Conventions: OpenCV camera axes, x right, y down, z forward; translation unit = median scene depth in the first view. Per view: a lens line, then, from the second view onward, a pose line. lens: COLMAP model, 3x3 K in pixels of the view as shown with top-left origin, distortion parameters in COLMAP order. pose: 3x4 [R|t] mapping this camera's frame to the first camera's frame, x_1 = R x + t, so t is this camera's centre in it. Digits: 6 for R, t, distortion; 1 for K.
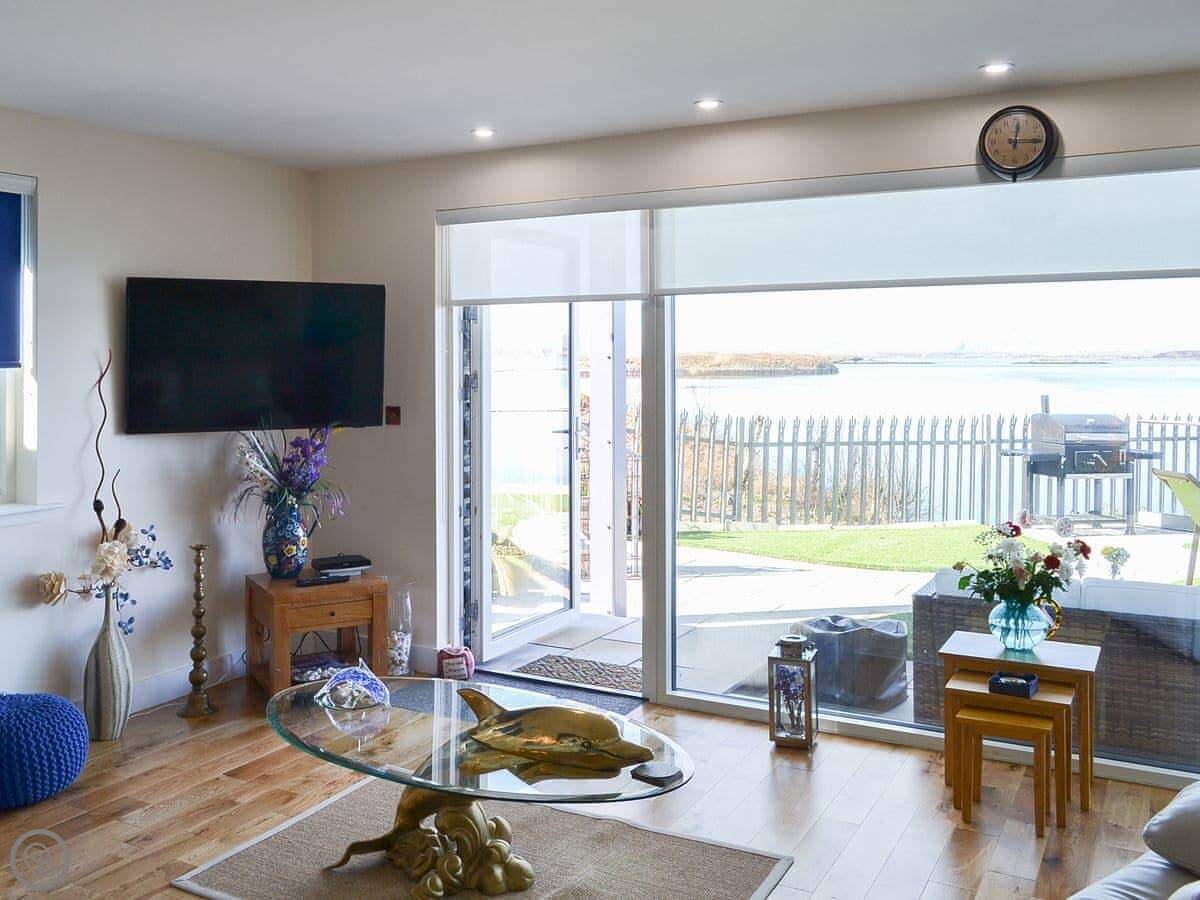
lens RADIAL K [[1074.7, 0, 526.9], [0, 1074.7, 424.9], [0, 0, 1]] dist [-0.008694, 0.002515]
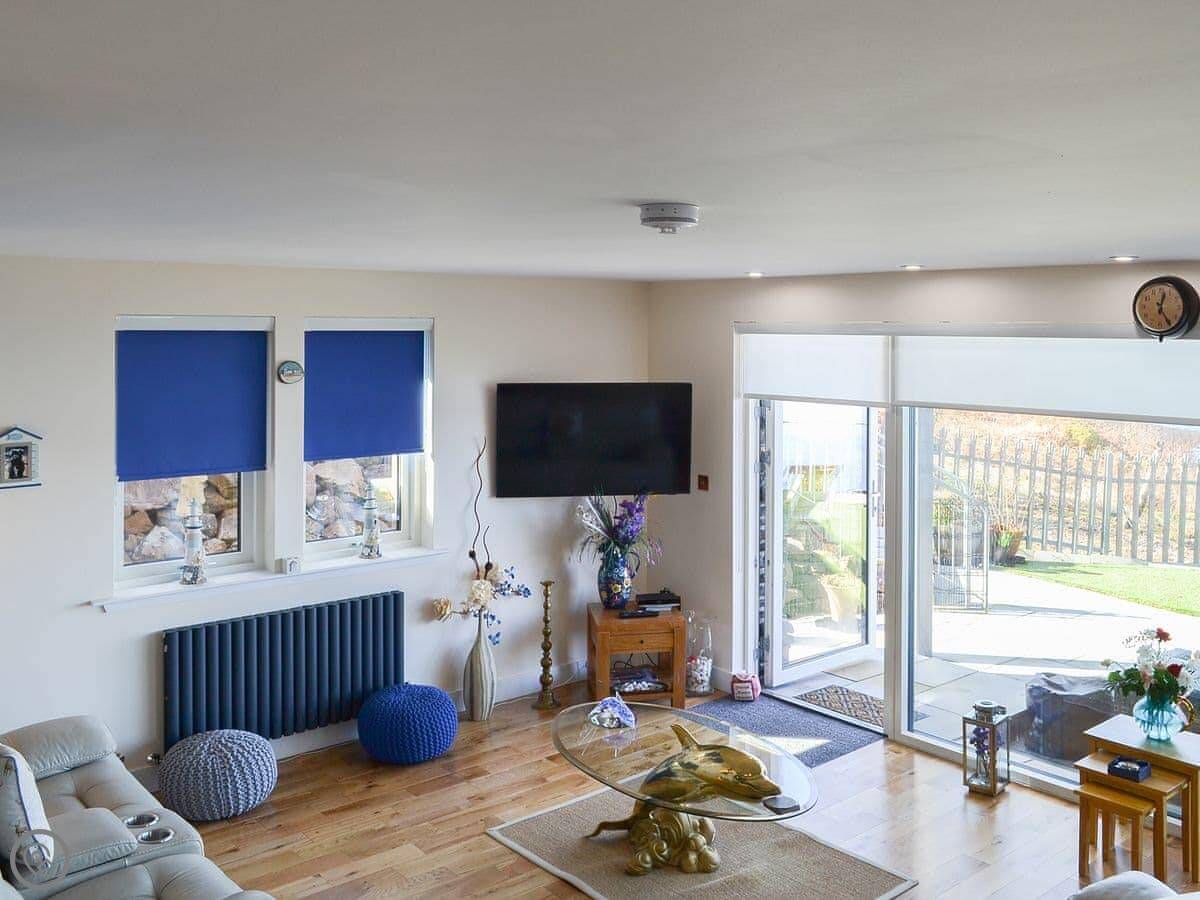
lens RADIAL K [[1046.9, 0, 624.4], [0, 1046.9, 432.3], [0, 0, 1]] dist [-0.007326, 0.004623]
pose [[0.947492, 0.023922, -0.318883, 0.193900], [-0.016840, 0.999547, 0.024949, -0.106743], [0.319335, -0.018269, 0.947466, -0.195531]]
